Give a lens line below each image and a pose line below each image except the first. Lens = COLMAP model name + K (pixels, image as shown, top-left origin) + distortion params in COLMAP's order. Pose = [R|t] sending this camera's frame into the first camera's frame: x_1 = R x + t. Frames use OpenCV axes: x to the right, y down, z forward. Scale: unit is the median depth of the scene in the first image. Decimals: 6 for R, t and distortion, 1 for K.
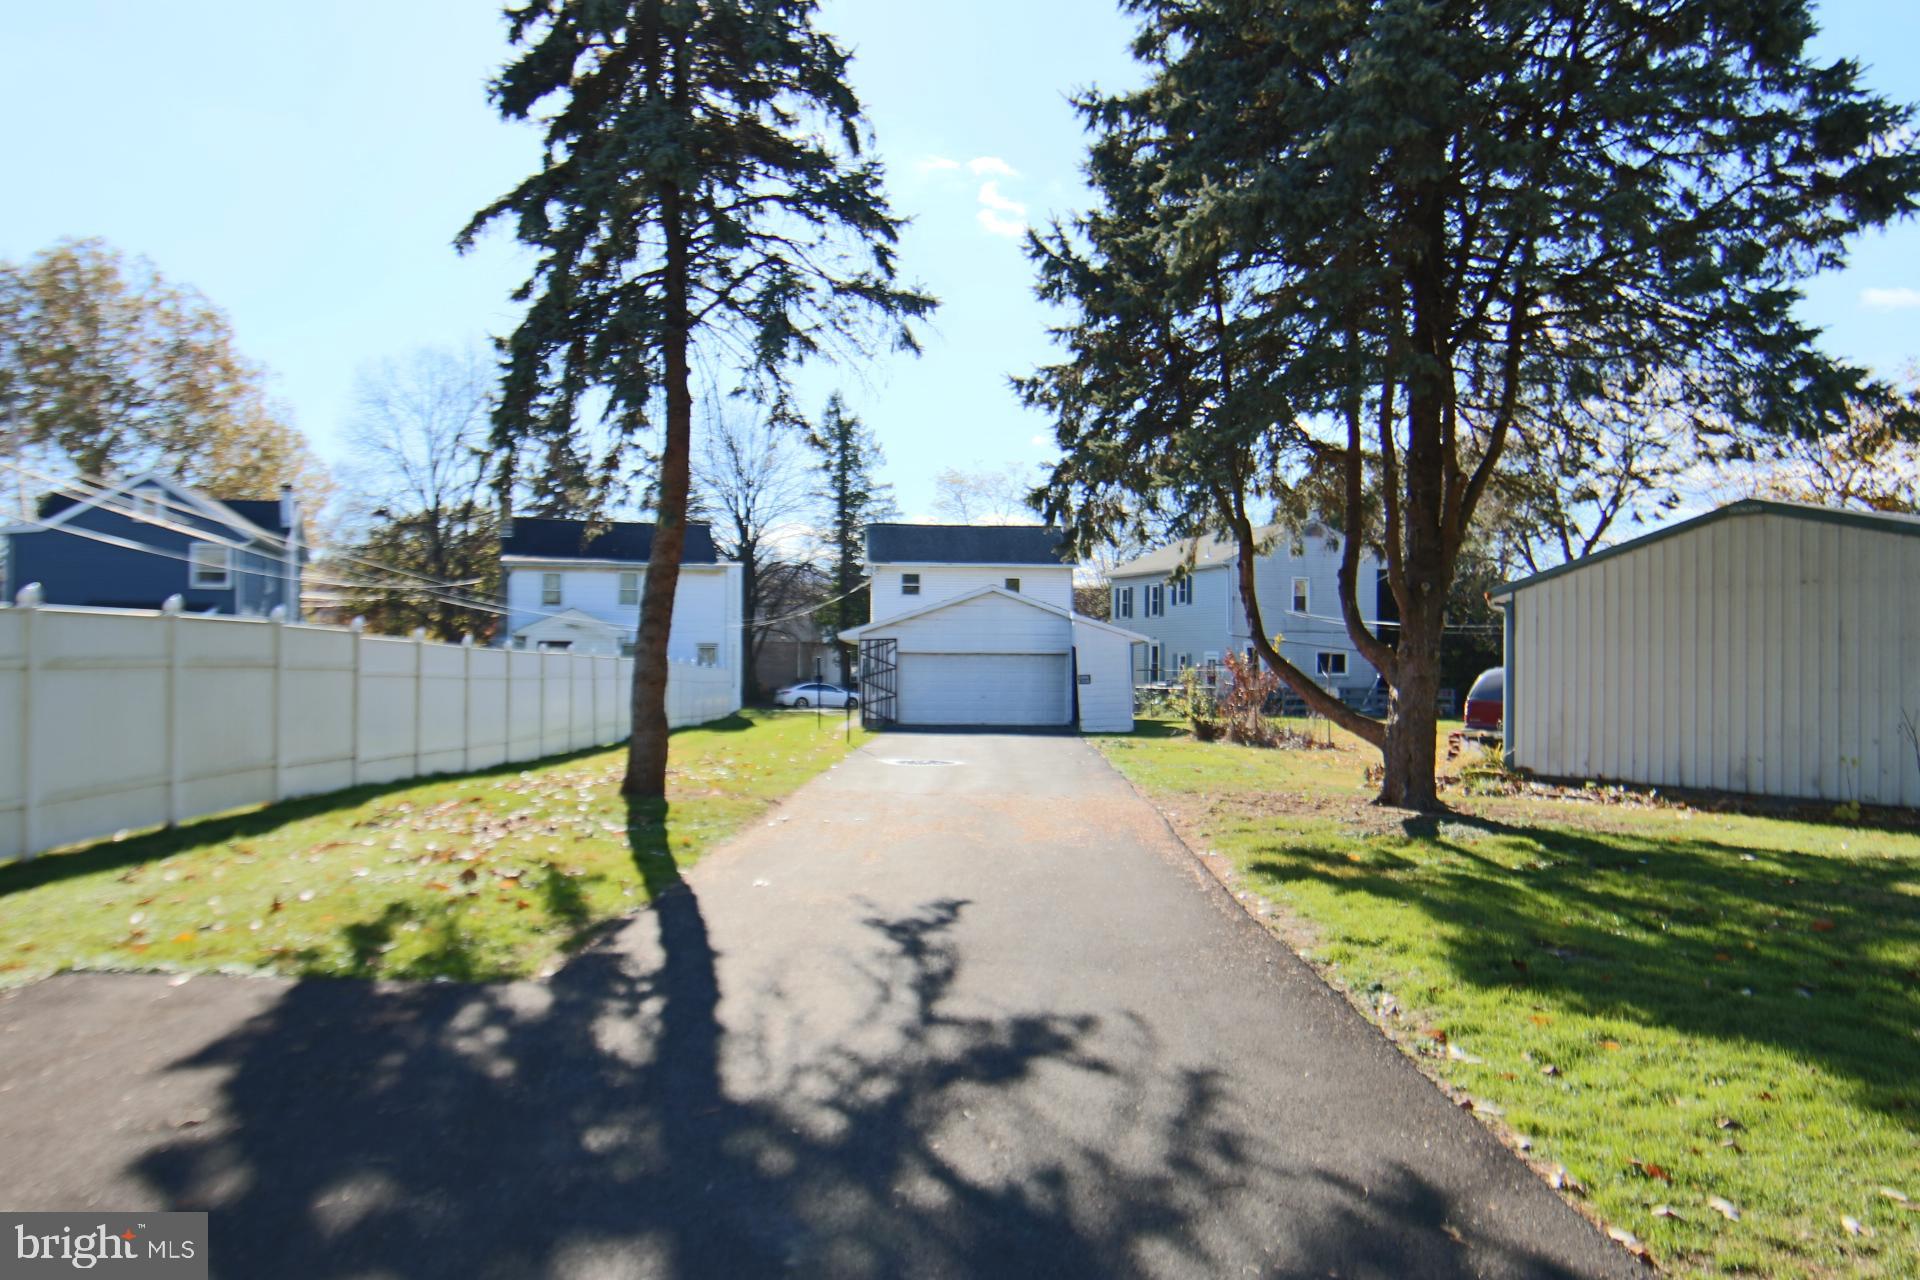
lens RADIAL K [[1196.5, 0, 954.5], [0, 1196.5, 658.3], [0, 0, 1]] dist [-0.001429, -0.021029]
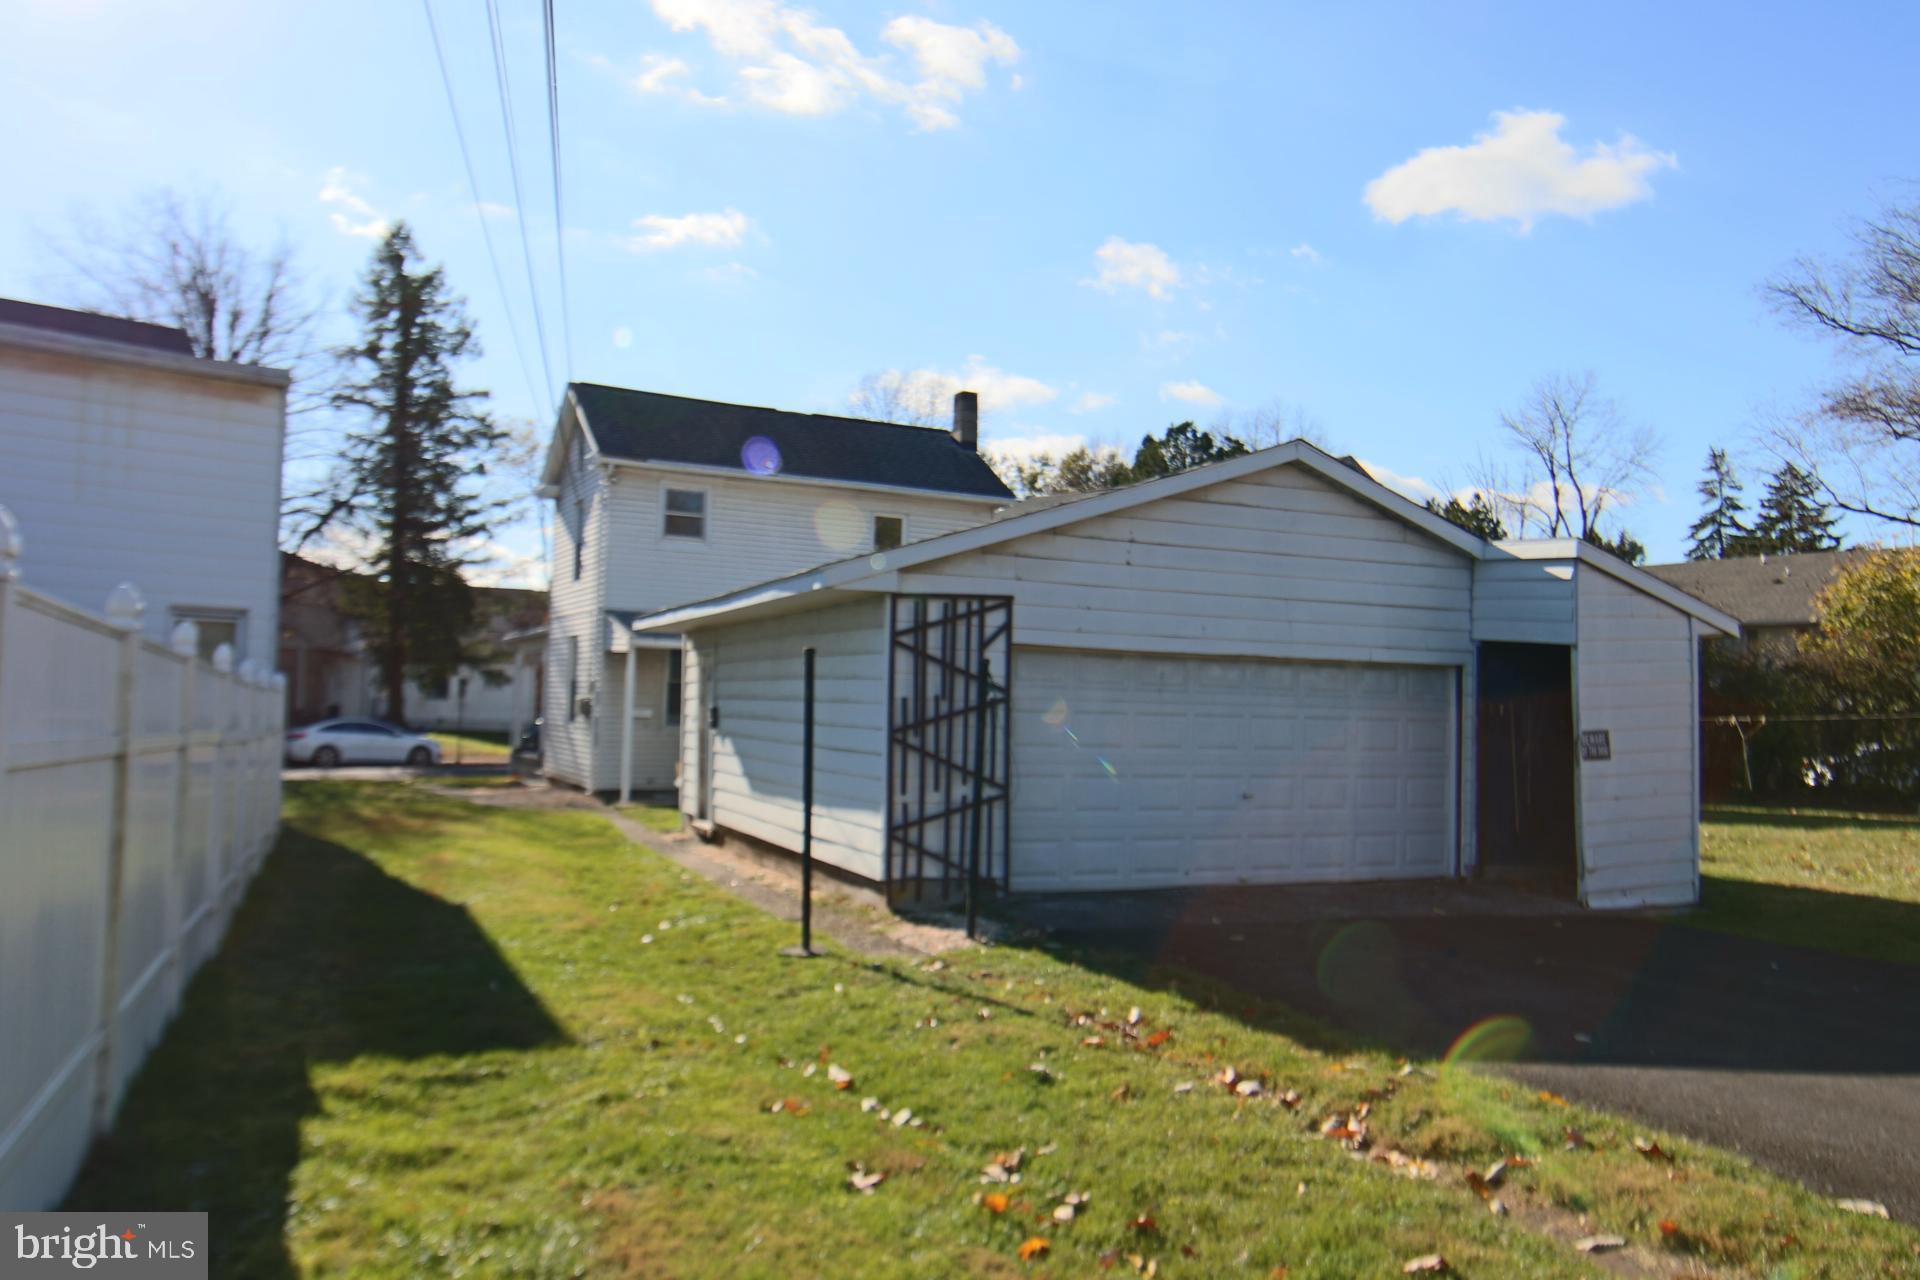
lens RADIAL K [[1337.1, 0, 960.0], [0, 1337.1, 640.0], [0, 0, 1]] dist [-0.011700, -0.005262]
pose [[0.929748, 0.033874, 0.366635, -0.175623], [-0.019318, 0.998875, -0.043301, 0.008020], [-0.367690, 0.033177, 0.929357, 0.699477]]
